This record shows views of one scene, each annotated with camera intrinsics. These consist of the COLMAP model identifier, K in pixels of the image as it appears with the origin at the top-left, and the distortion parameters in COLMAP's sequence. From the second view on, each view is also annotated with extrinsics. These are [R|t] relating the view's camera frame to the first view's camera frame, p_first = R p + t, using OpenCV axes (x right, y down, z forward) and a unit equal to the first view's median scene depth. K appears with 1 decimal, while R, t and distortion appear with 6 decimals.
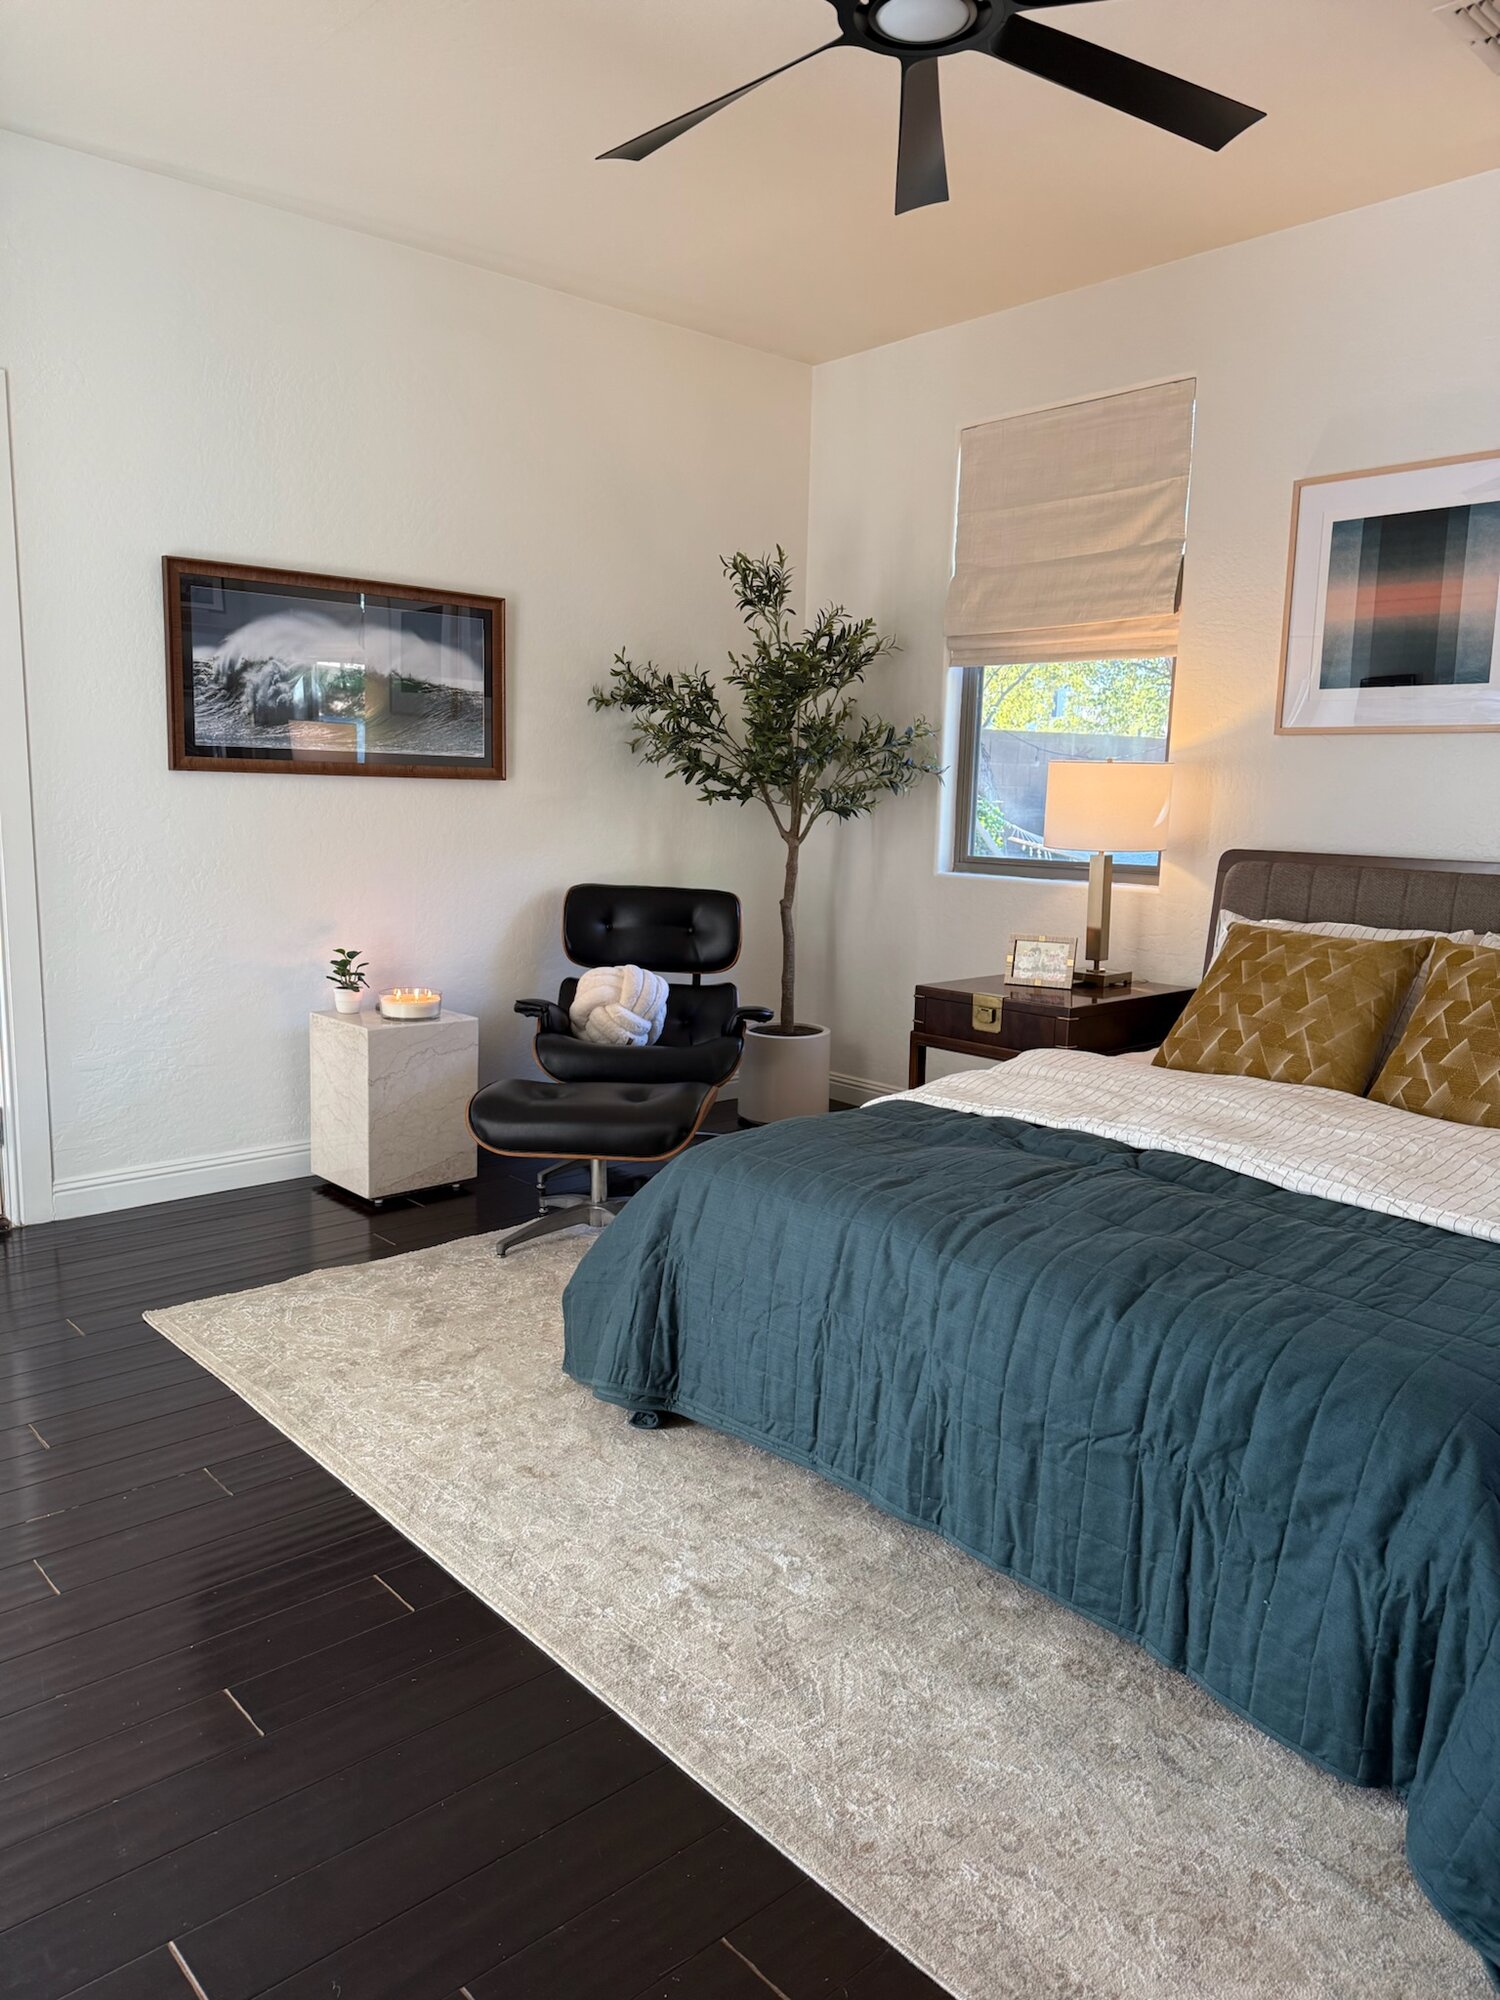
lens RADIAL K [[1398.8, 0, 750.0], [0, 1398.8, 1000.0], [0, 0, 1]] dist [0.124548, -0.203151]
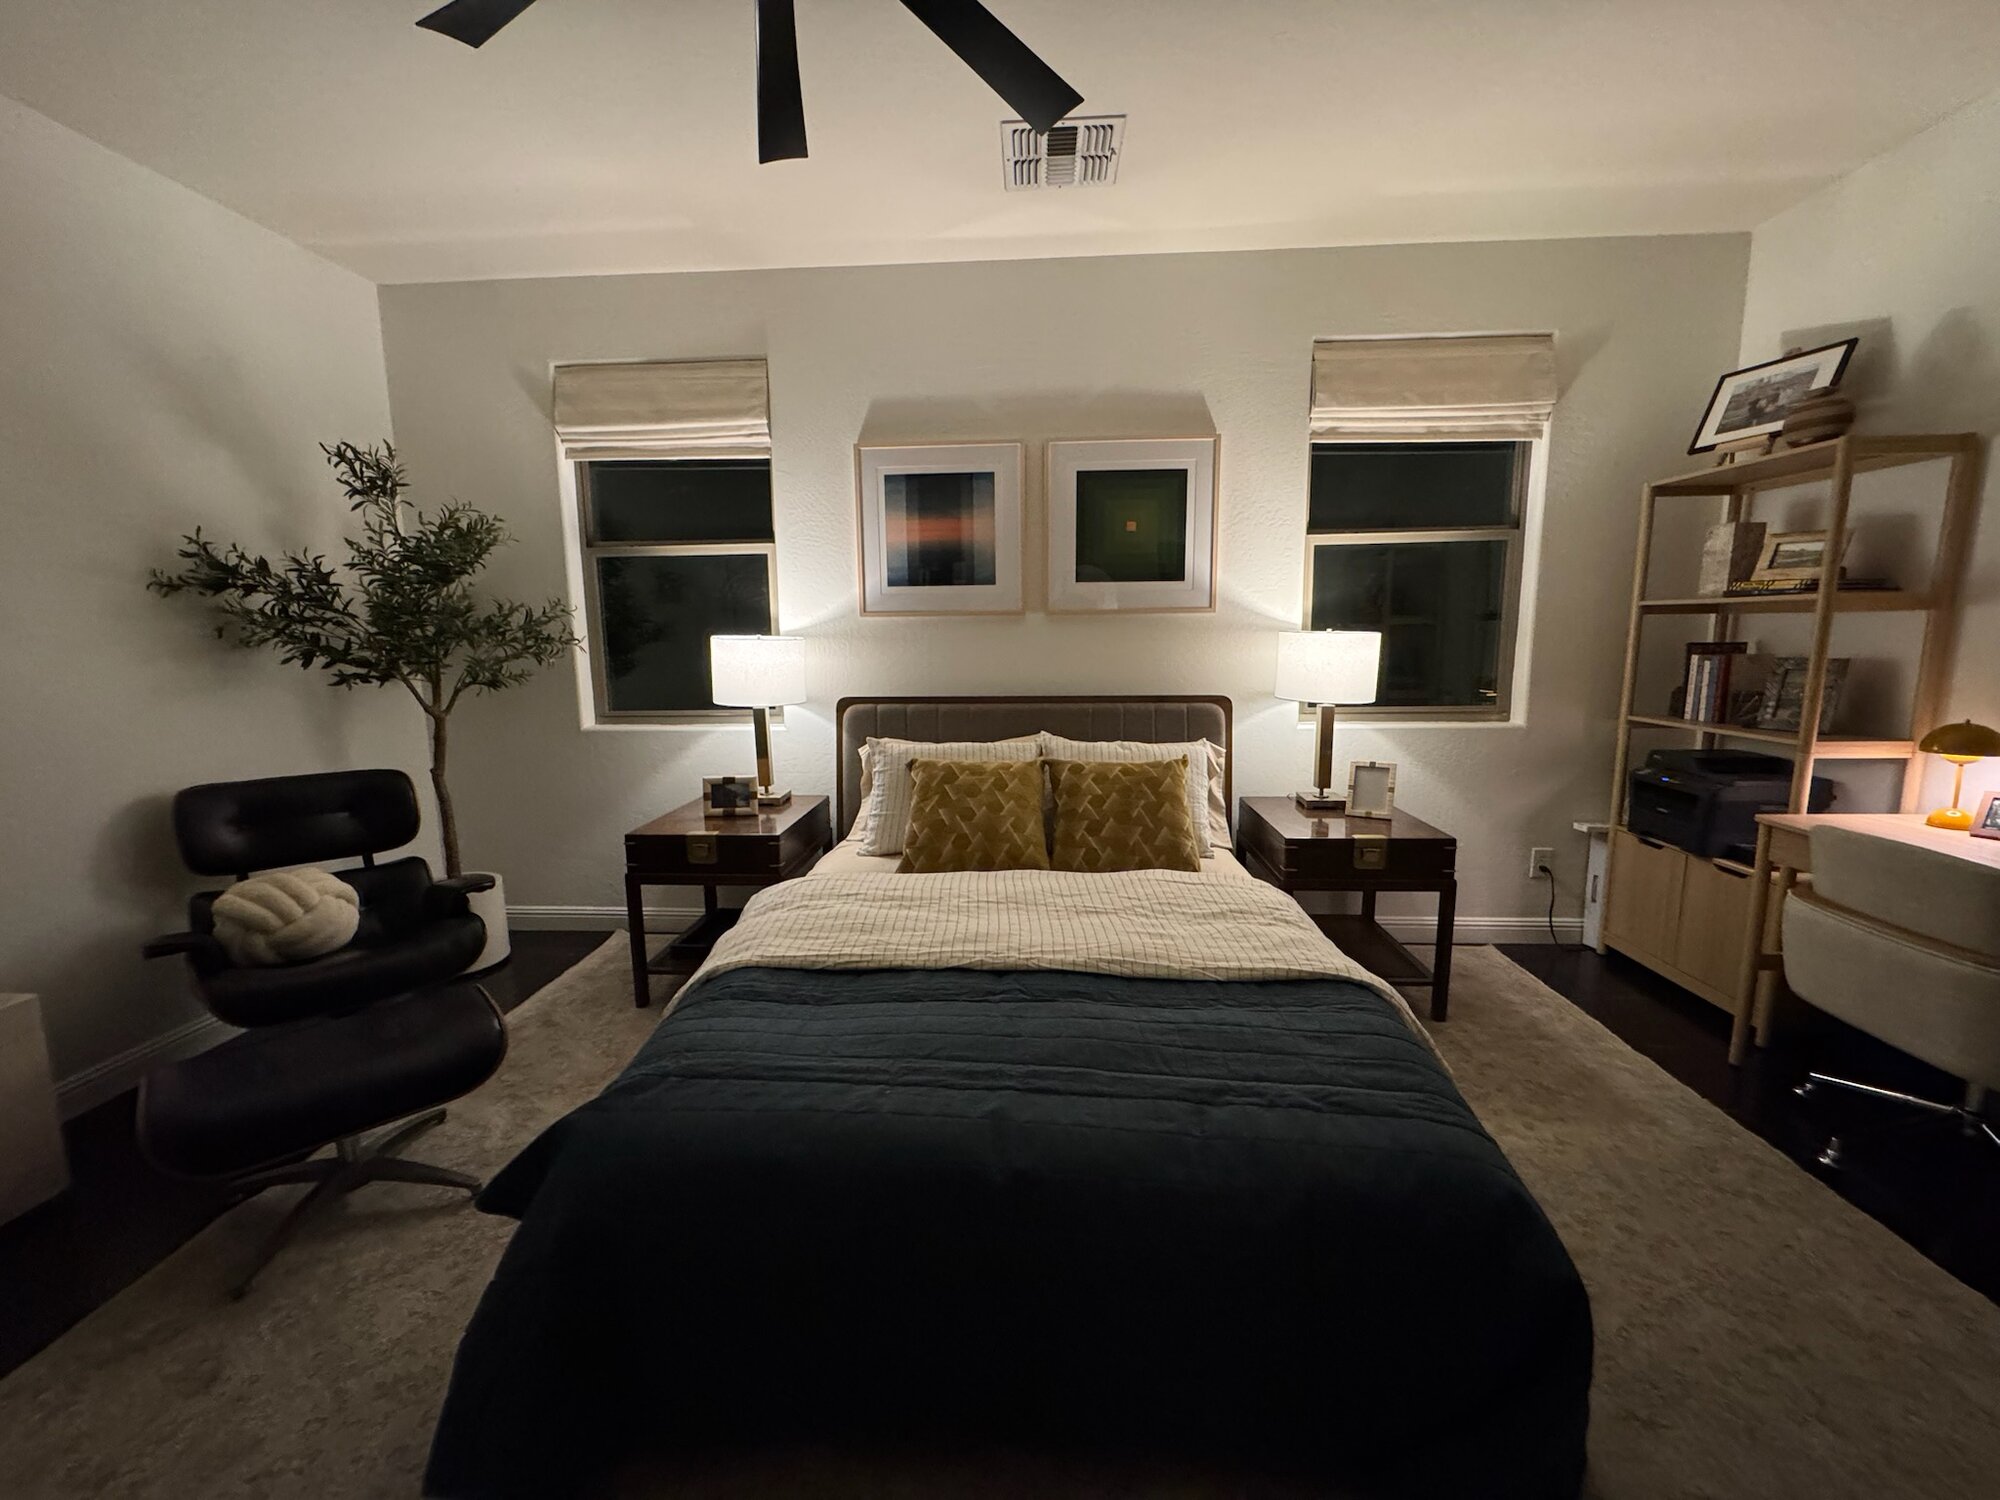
lens RADIAL K [[800.1, 0, 994.5], [0, 800.1, 747.9], [0, 0, 1]] dist [-0.000706, 0.000153]
pose [[0.713064, -0.127597, 0.689390, -0.114005], [0.131835, 0.990161, 0.046904, -0.075364], [-0.688593, 0.057440, 0.722870, 0.324028]]
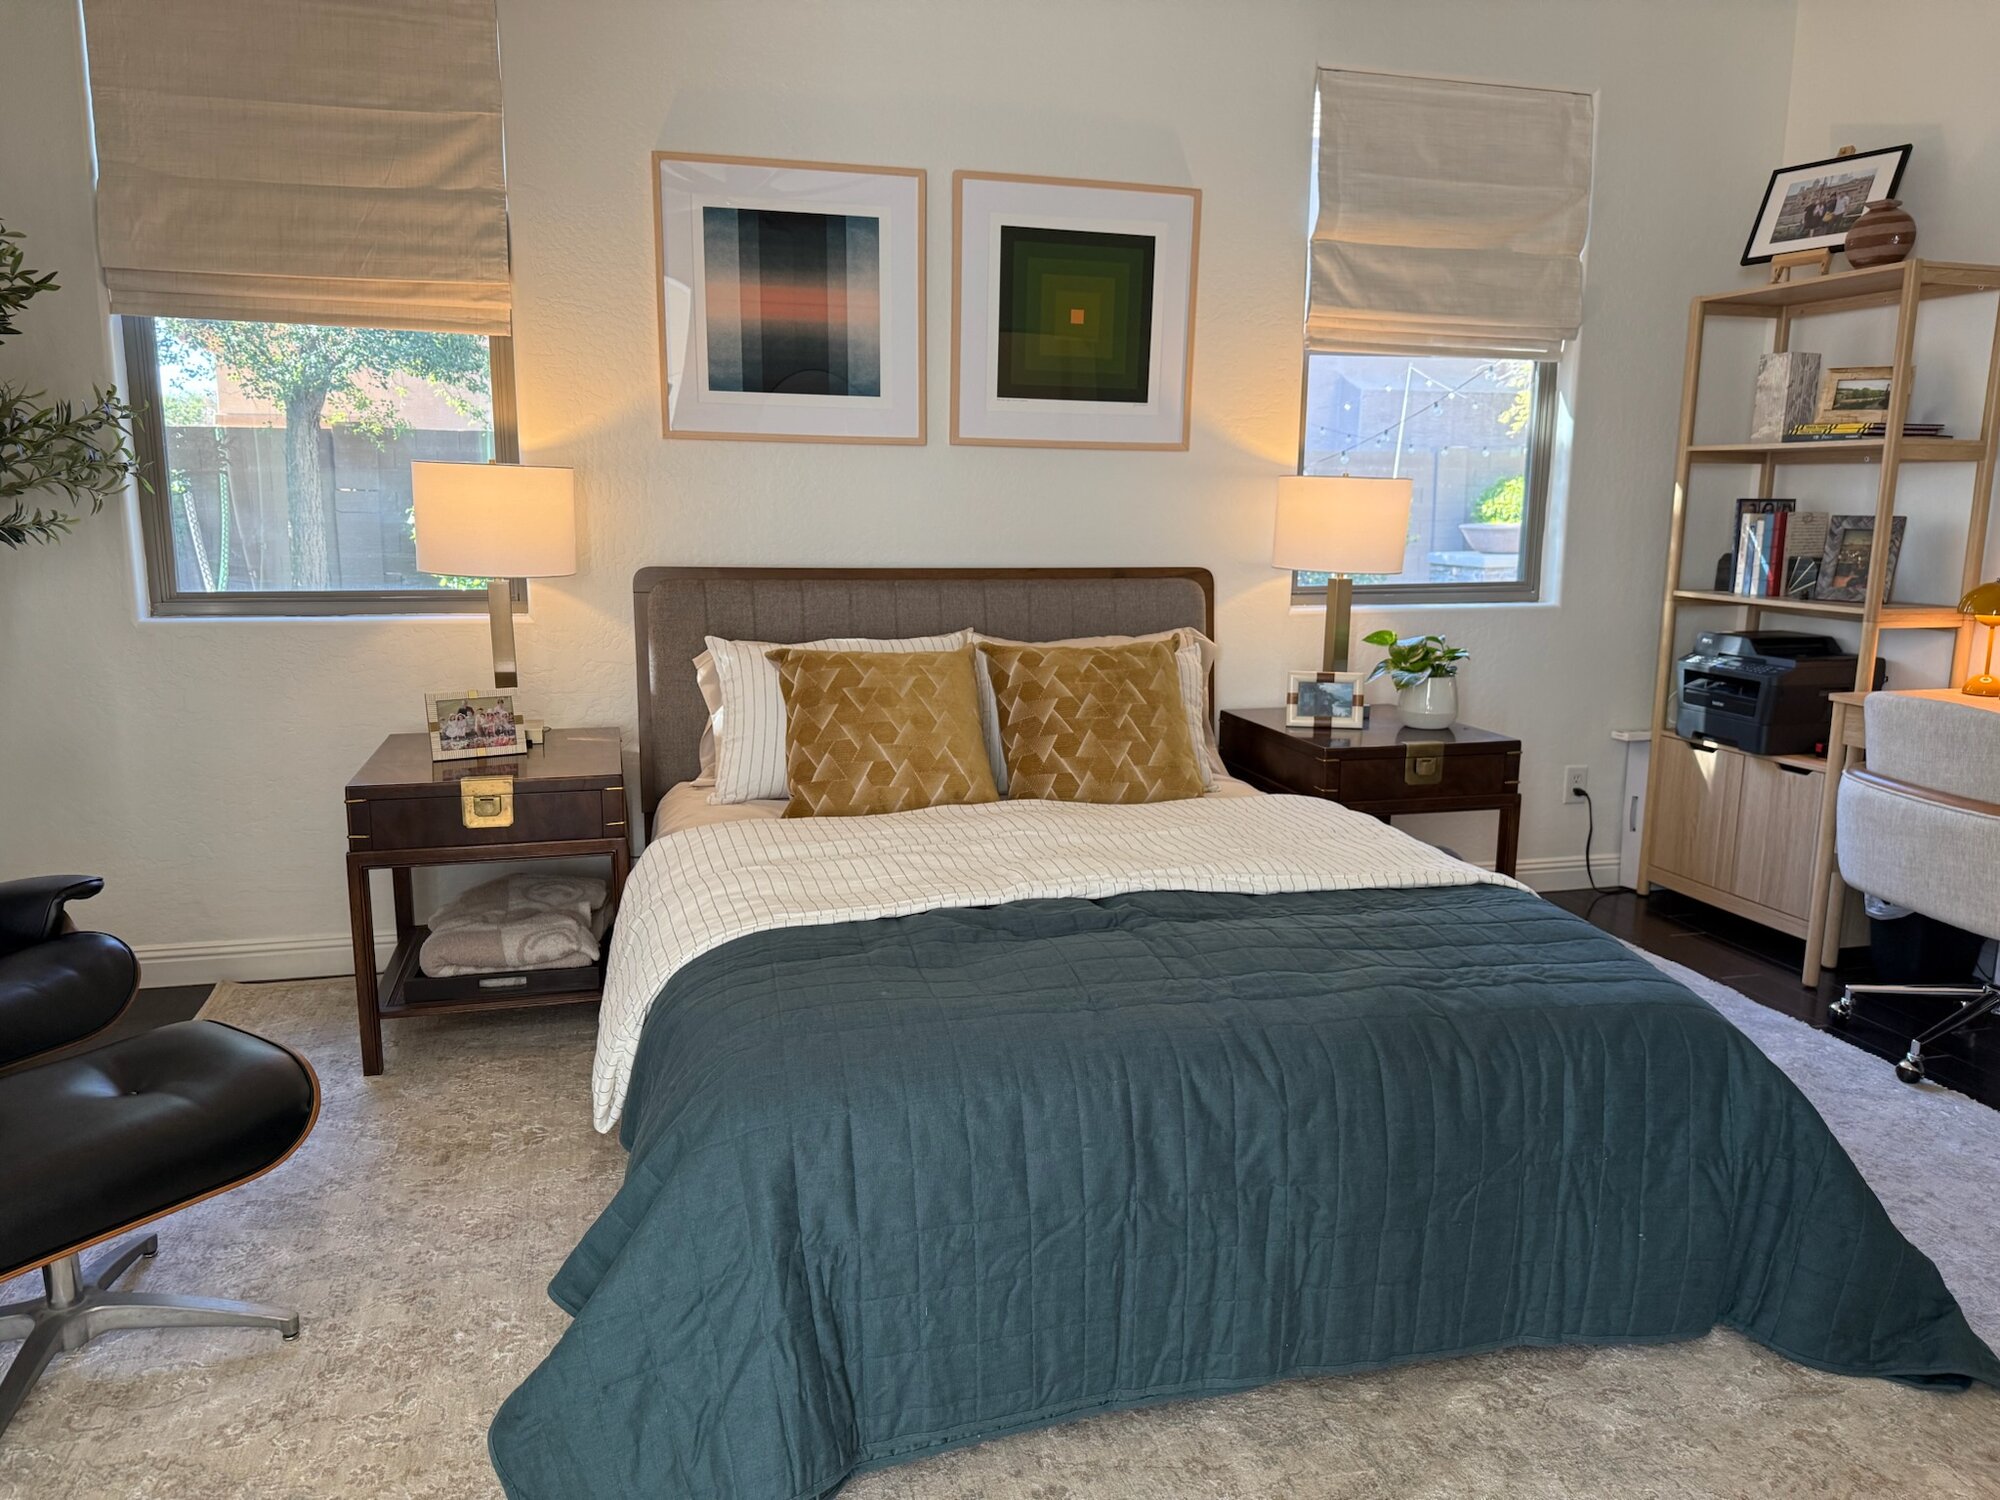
lens RADIAL K [[1419.6, 0, 998.8], [0, 1419.6, 754.3], [0, 0, 1]] dist [0.037386, -0.042263]
pose [[0.460410, -0.173854, 0.870516, -0.356545], [0.135771, 0.982888, 0.124488, -0.073184], [-0.877262, 0.060876, 0.476136, 0.397509]]
